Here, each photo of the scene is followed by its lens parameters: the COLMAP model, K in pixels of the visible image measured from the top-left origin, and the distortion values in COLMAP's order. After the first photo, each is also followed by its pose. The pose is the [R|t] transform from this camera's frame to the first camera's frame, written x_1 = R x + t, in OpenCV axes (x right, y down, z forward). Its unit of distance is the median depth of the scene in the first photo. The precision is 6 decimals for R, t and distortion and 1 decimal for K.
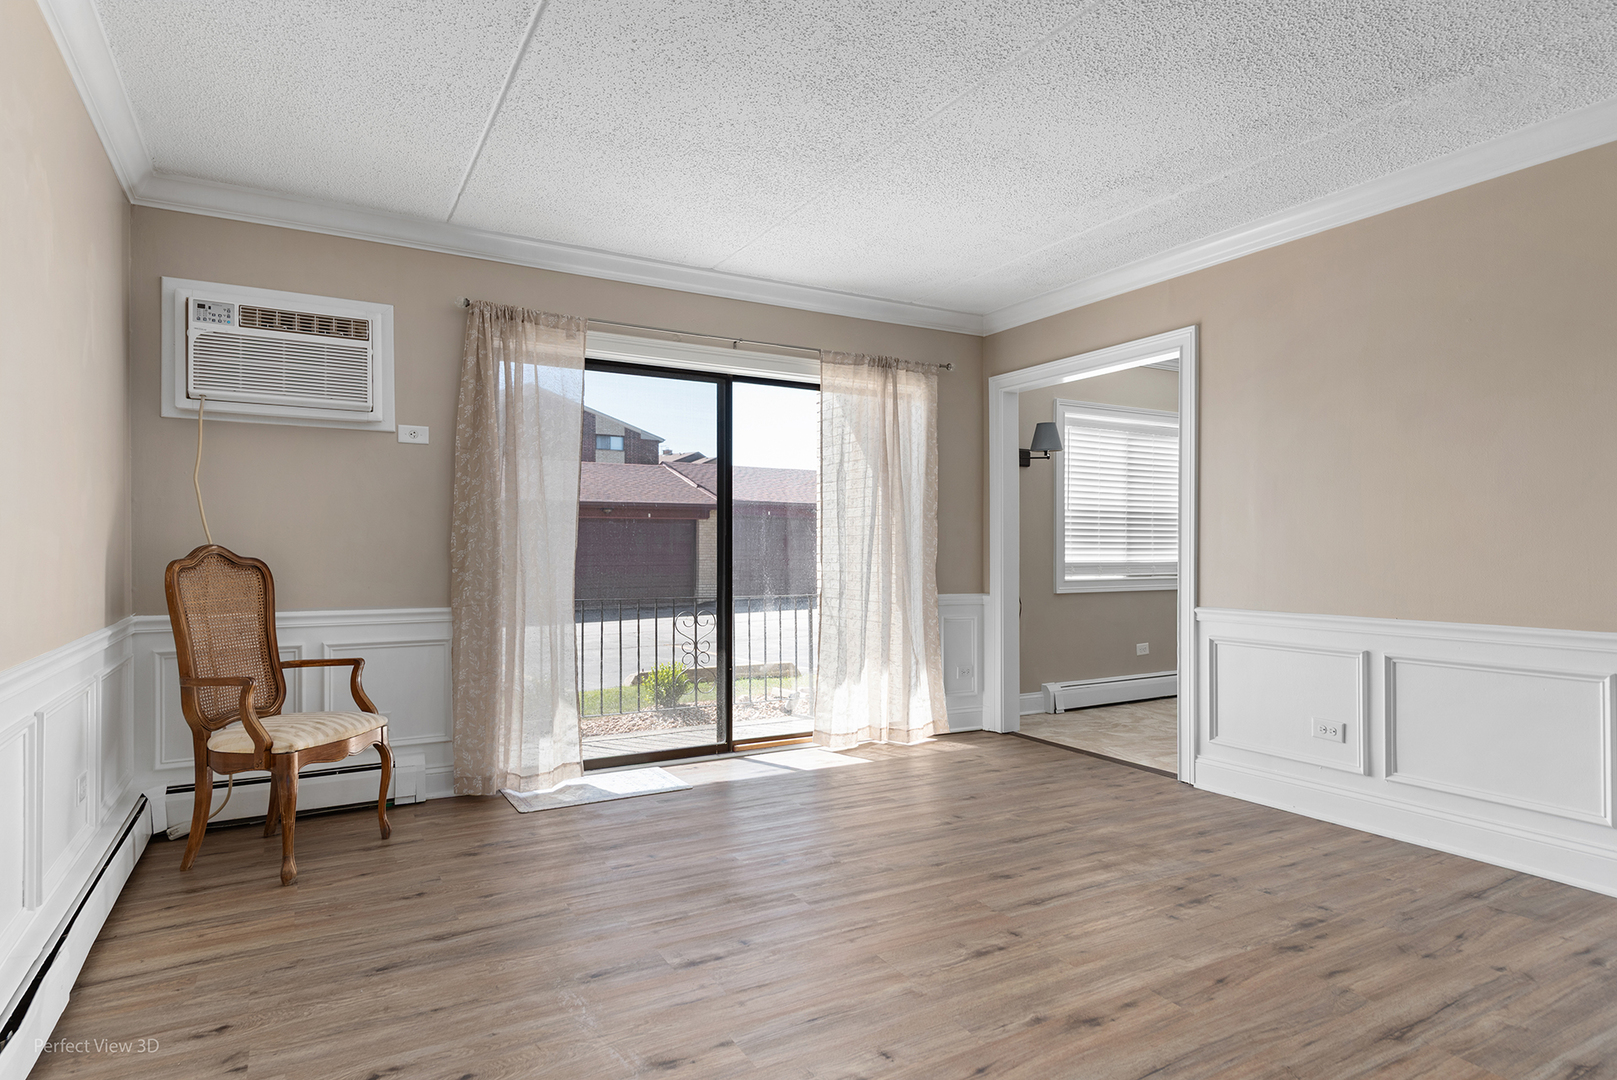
lens RADIAL K [[883.1, 0, 784.5], [0, 883.1, 545.3], [0, 0, 1]] dist [0.010834, -0.005178]
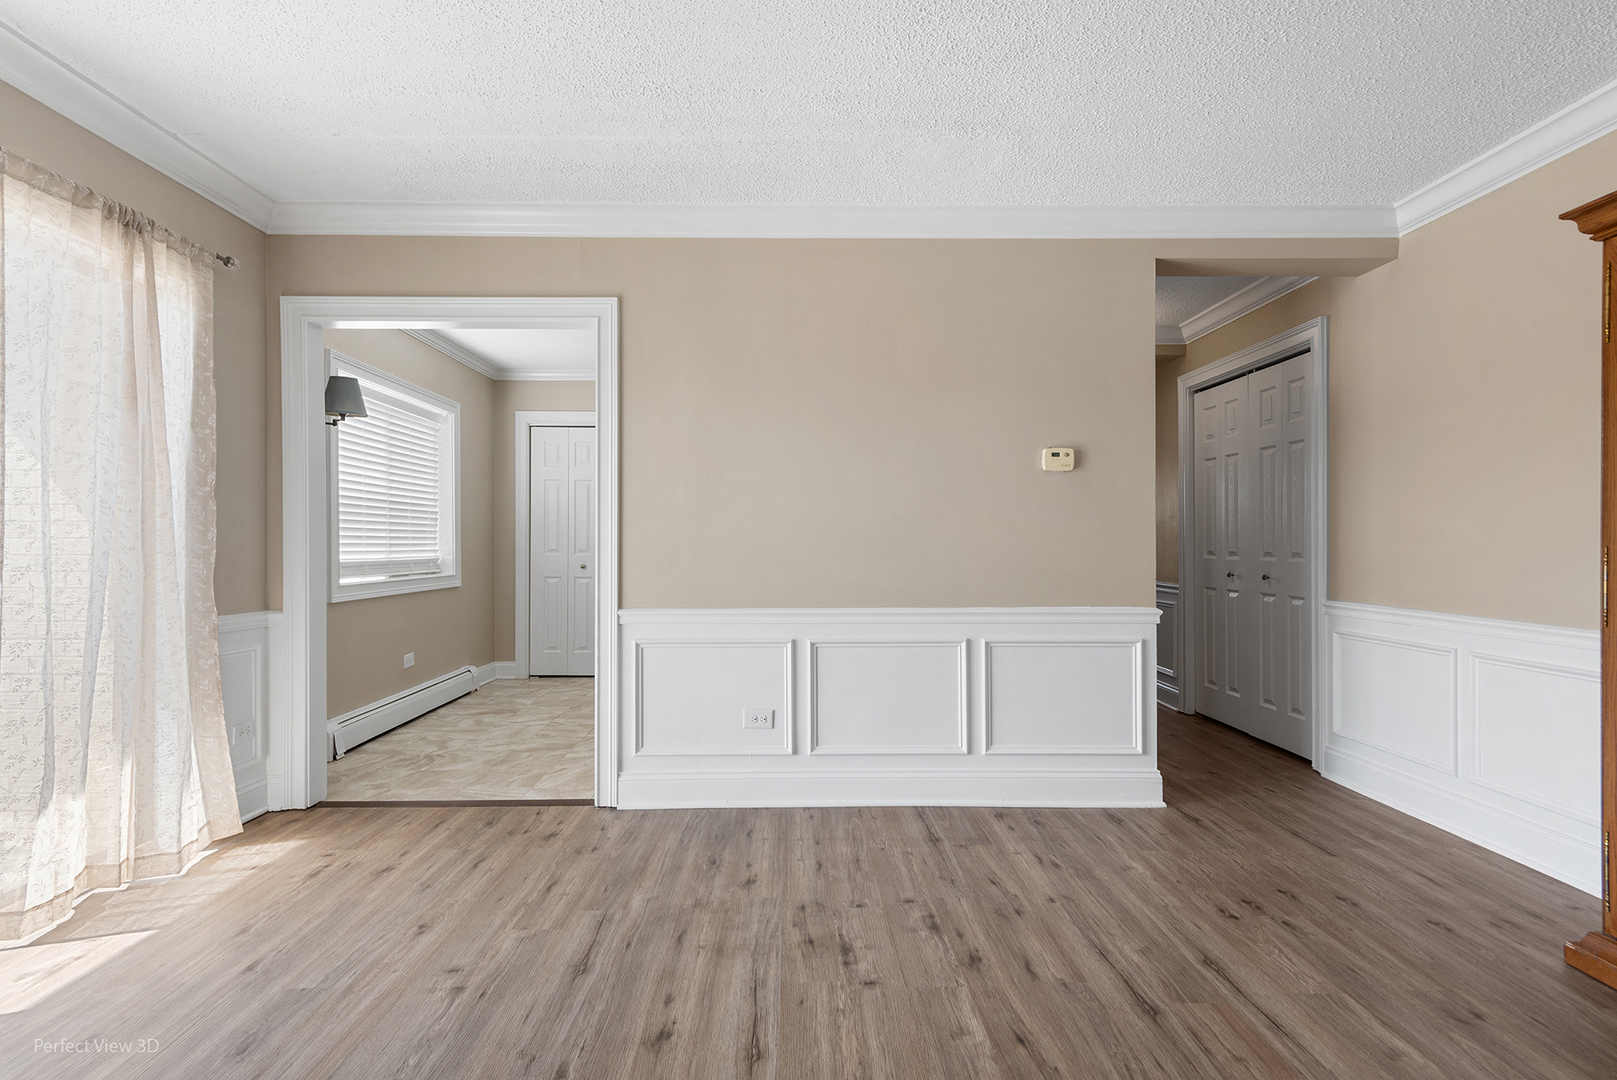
lens RADIAL K [[808.0, 0, 802.4], [0, 808.0, 538.8], [0, 0, 1]] dist [0.021687, -0.007517]
pose [[0.471911, 0.003550, 0.881639, -0.214775], [-0.003745, 0.999991, -0.002022, -0.001911], [-0.881638, -0.002347, 0.471920, 0.537614]]
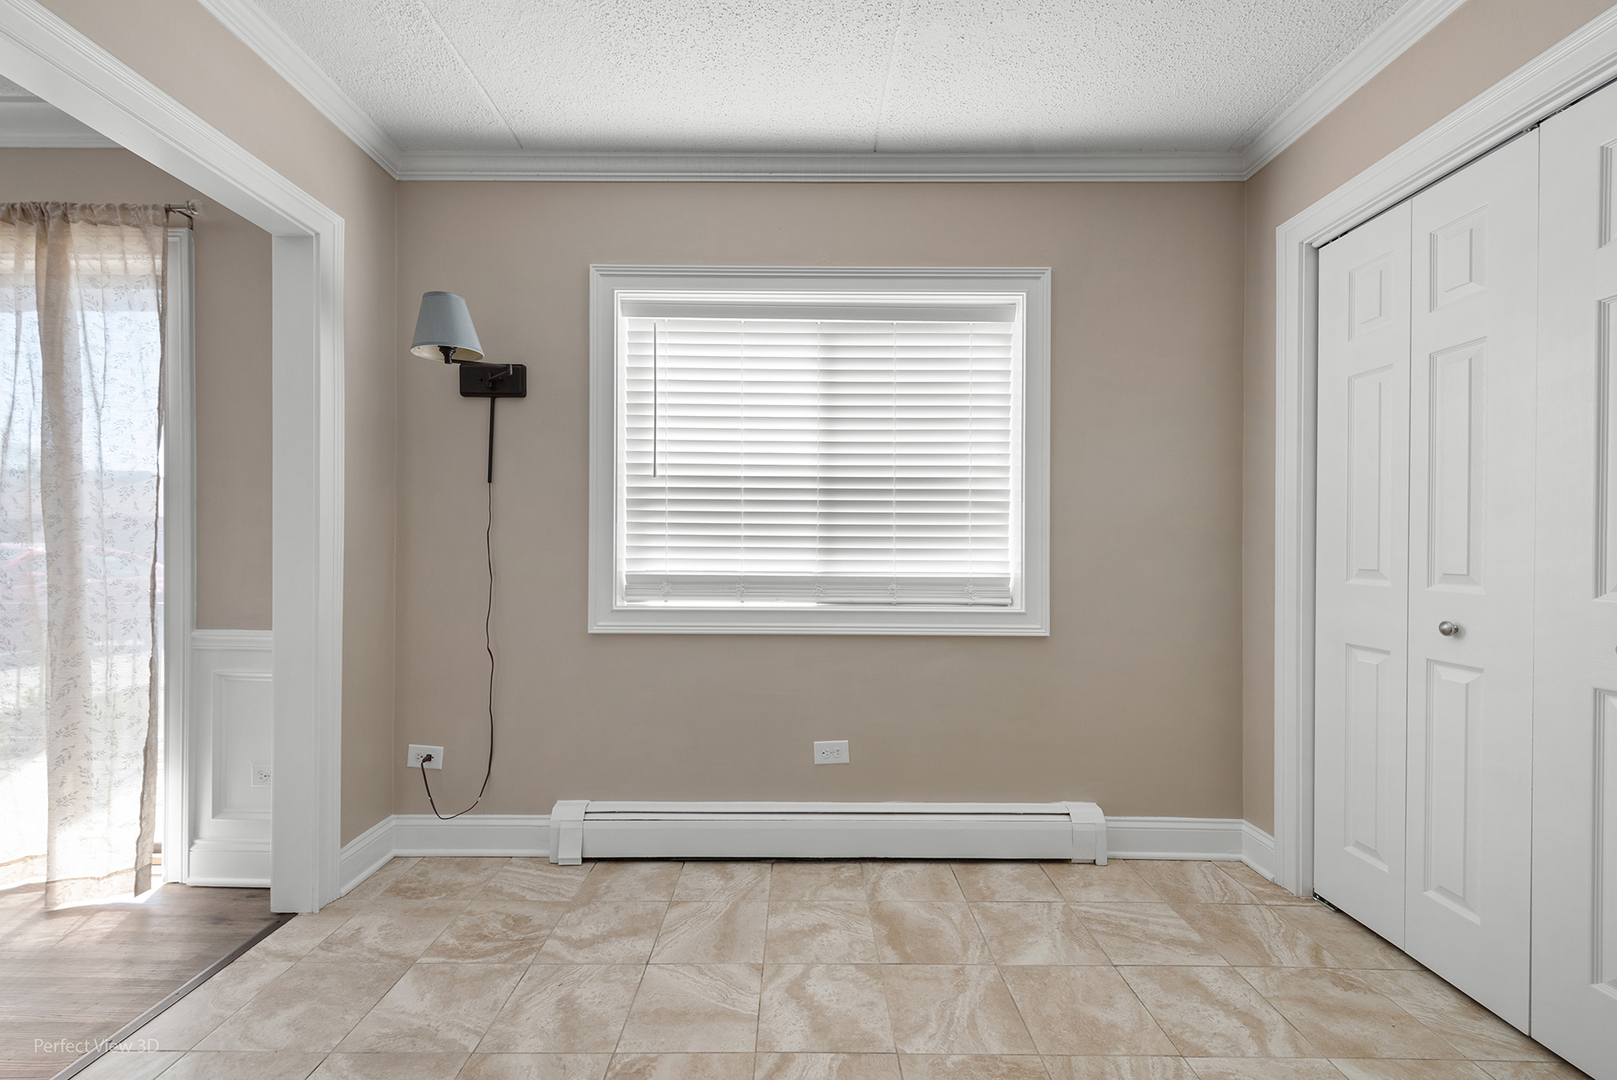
lens RADIAL K [[647.3, 0, 796.9], [0, 647.3, 549.2], [0, 0, 1]] dist [0.000058, -0.000282]
pose [[0.872491, 0.005793, -0.488596, 0.746115], [-0.002828, 0.999973, 0.006805, 0.001805], [0.488622, -0.004555, 0.872484, 1.089958]]
